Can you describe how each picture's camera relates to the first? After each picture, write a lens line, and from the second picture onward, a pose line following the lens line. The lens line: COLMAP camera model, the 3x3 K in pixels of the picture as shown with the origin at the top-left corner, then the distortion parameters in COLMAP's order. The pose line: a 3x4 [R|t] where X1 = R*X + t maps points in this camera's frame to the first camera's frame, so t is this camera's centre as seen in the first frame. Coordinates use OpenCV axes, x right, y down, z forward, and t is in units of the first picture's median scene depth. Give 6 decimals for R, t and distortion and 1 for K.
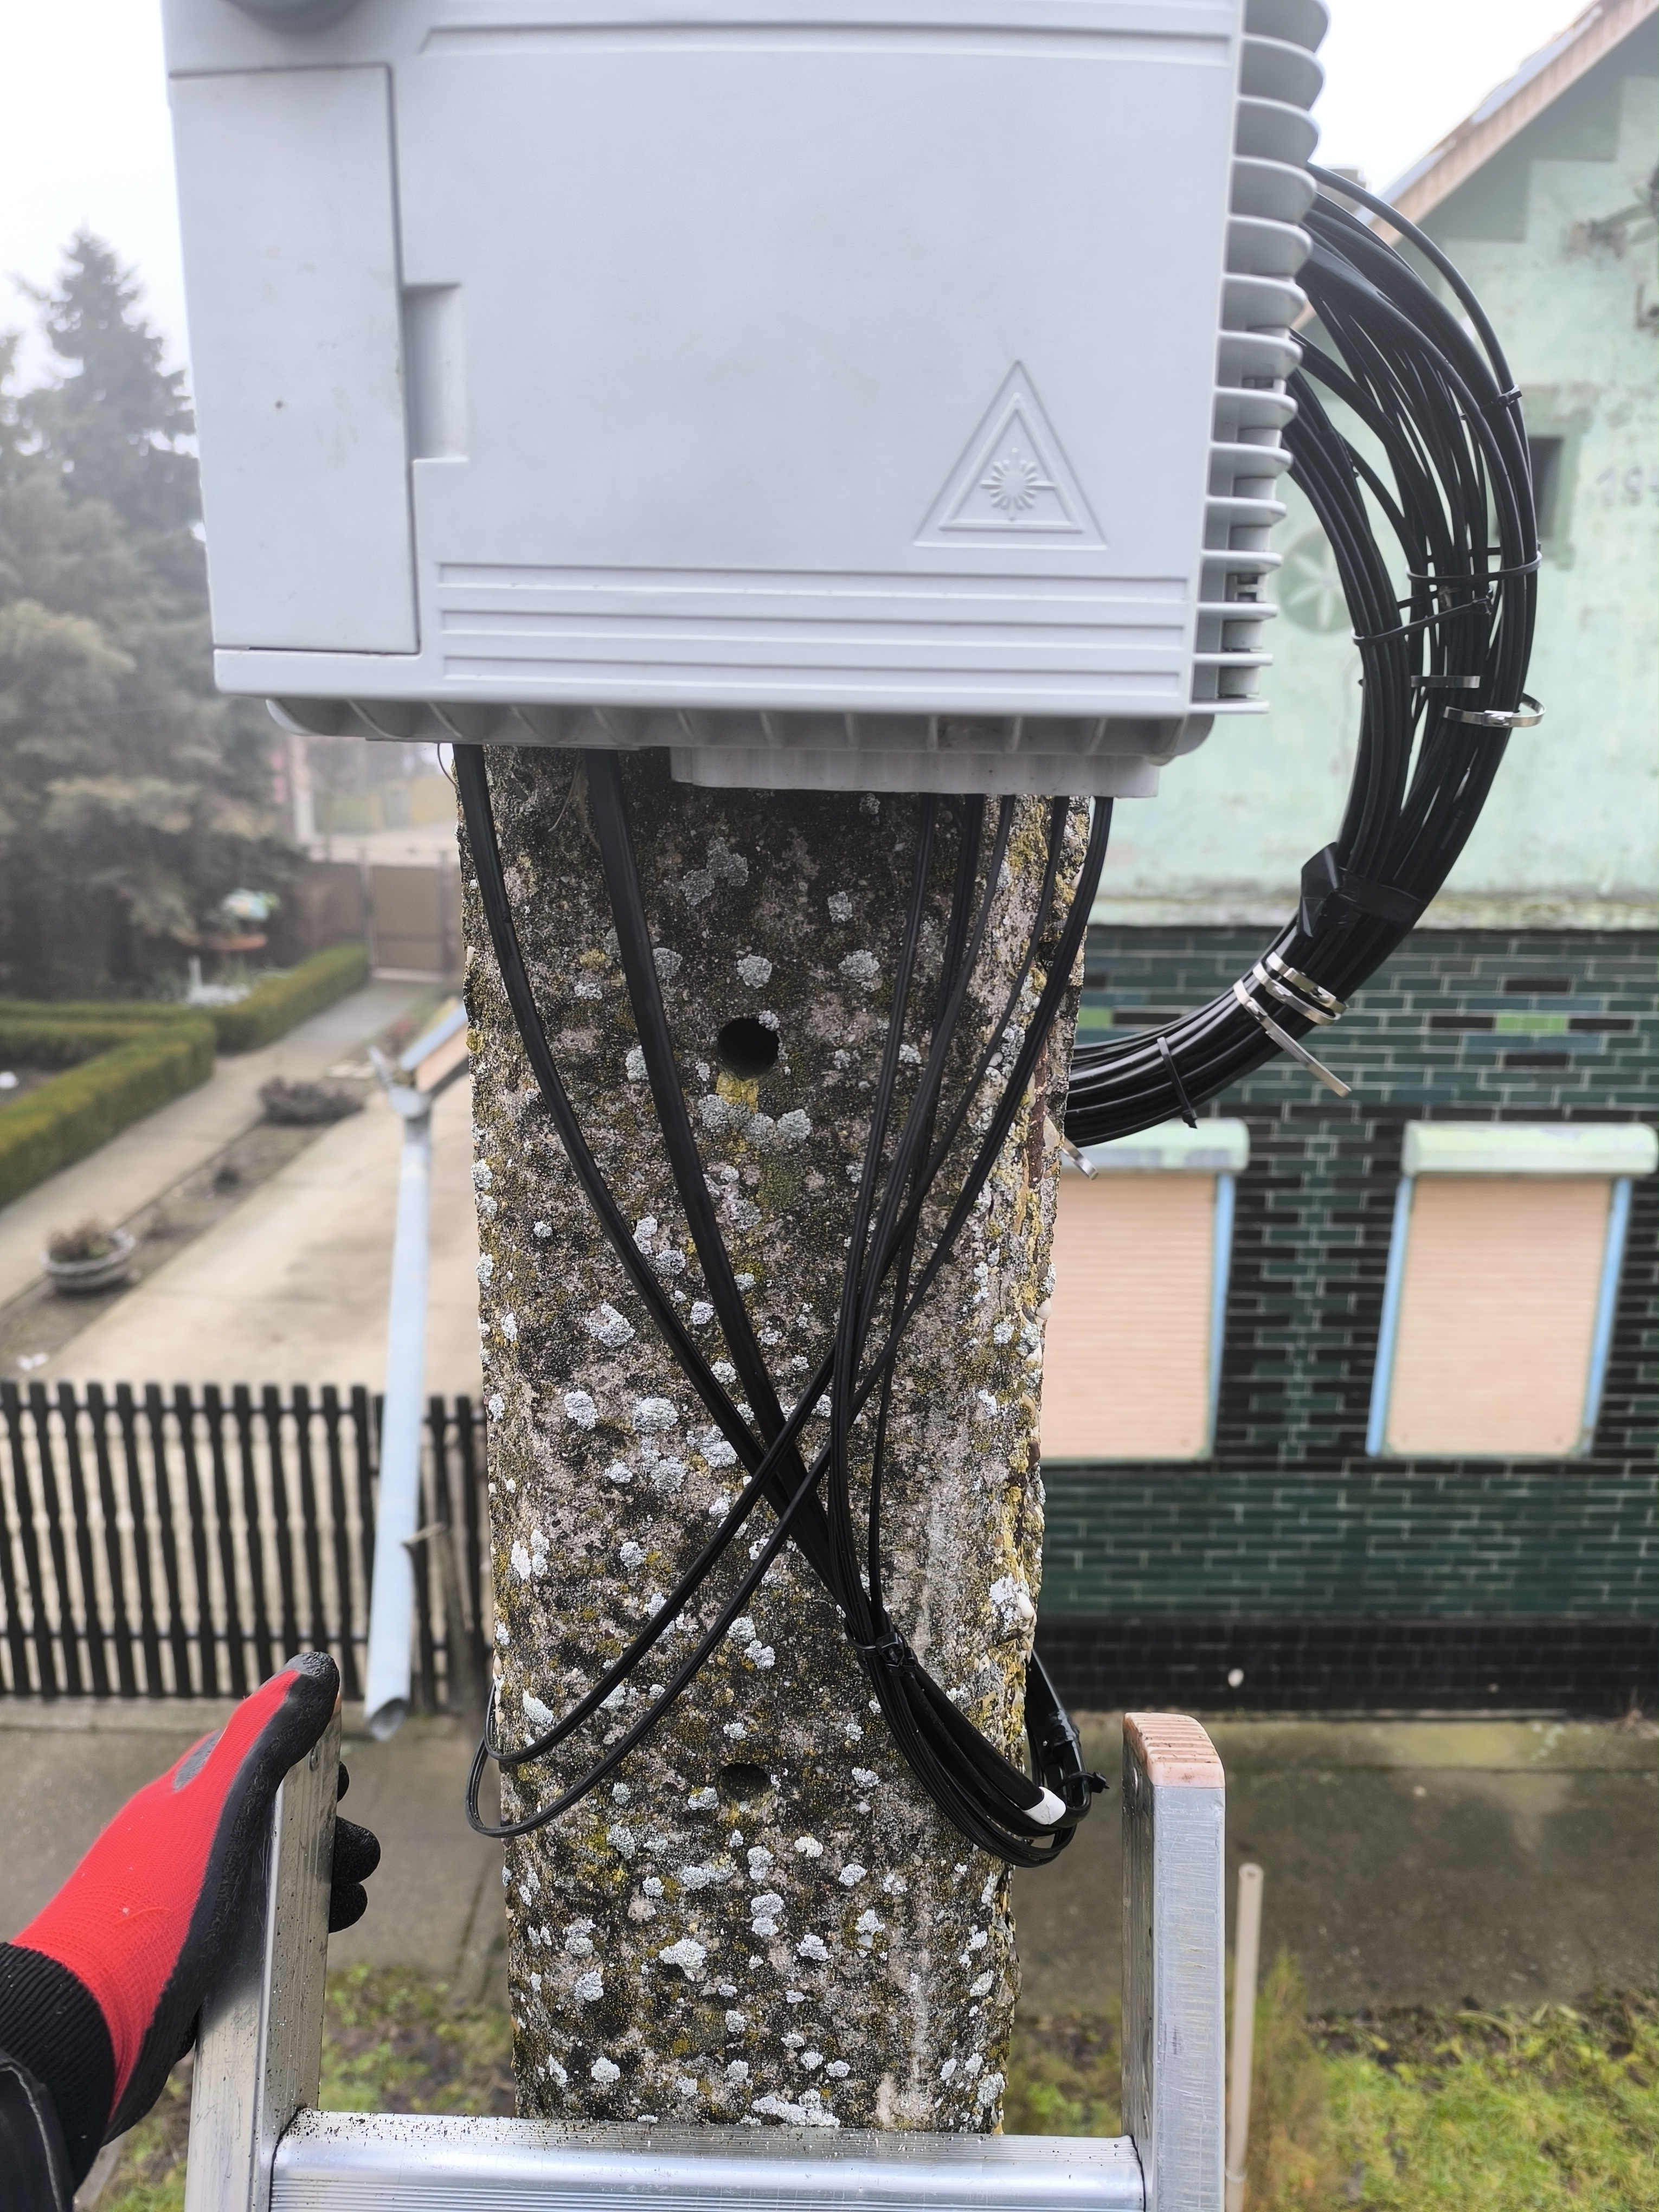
lens RADIAL K [[1562.0, 0, 842.1], [0, 1562.0, 1111.5], [0, 0, 1]] dist [0.015497, -0.034711]
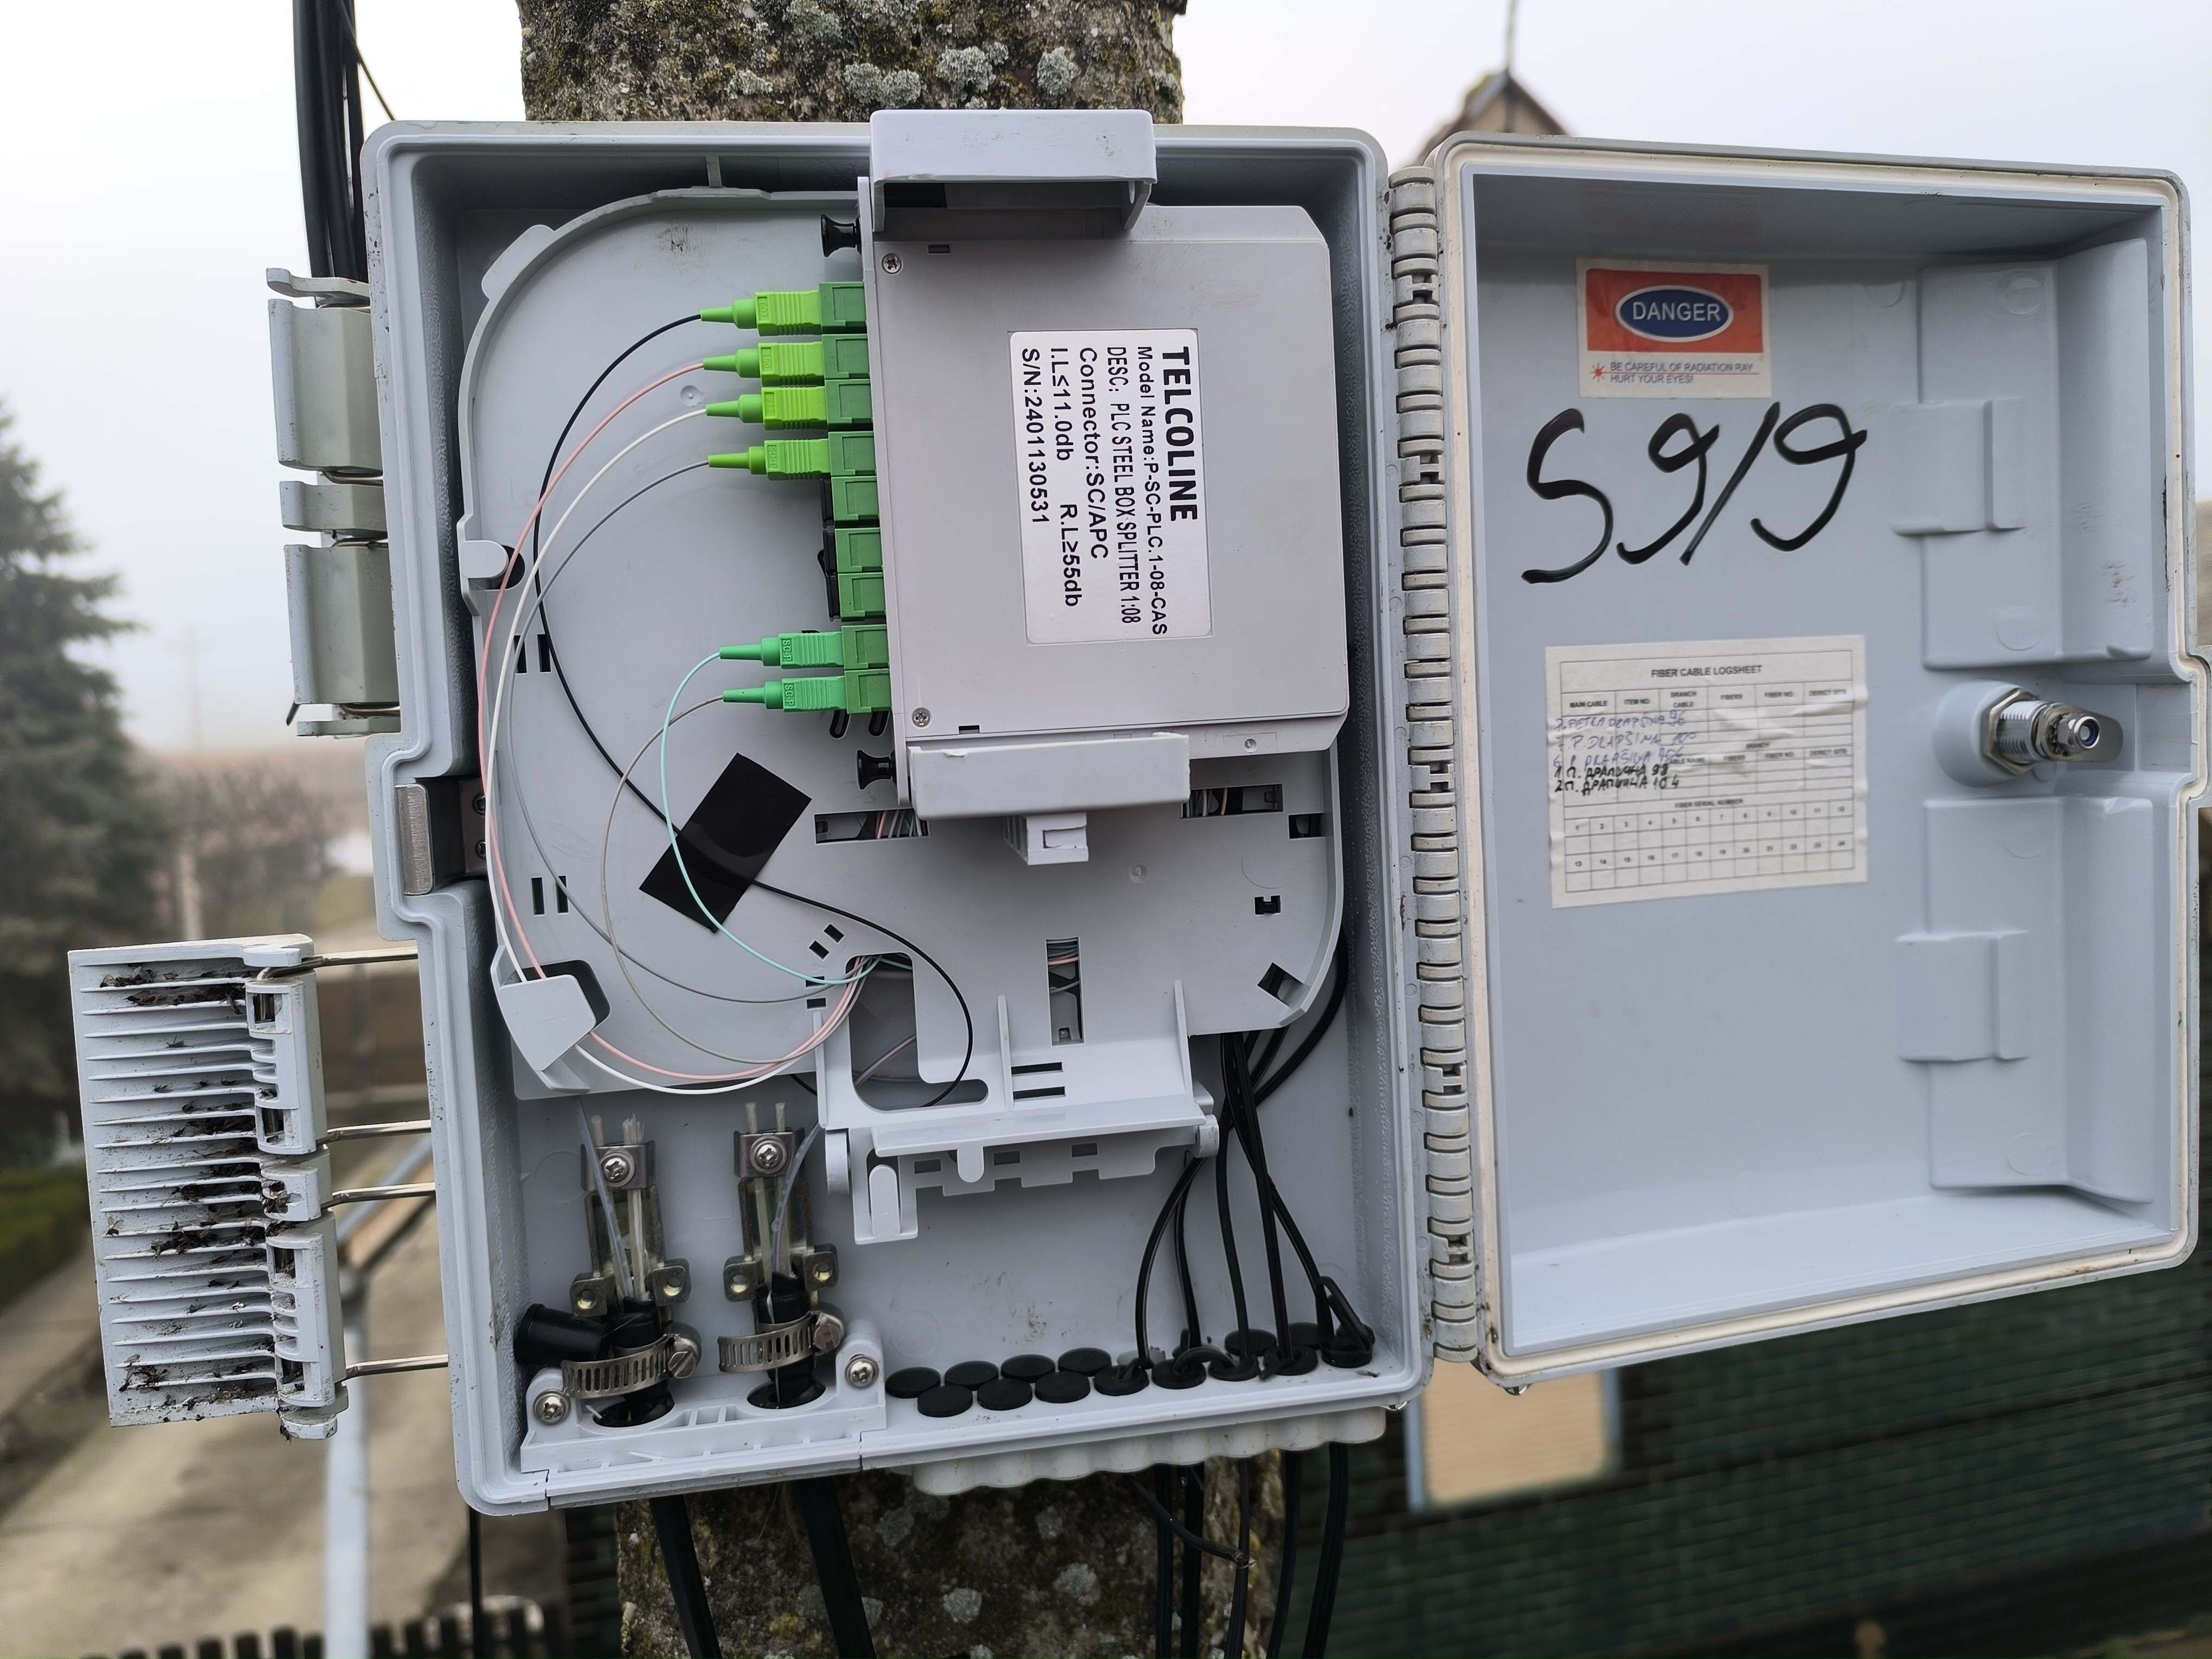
lens RADIAL K [[1562.0, 0, 1130.0], [0, 1562.0, 779.5], [0, 0, 1]] dist [0.015497, -0.034711]
pose [[0.972498, -0.078527, 0.219272, -0.104836], [0.126329, 0.968775, -0.213343, -0.297599], [-0.195673, 0.235176, 0.952053, -0.015672]]
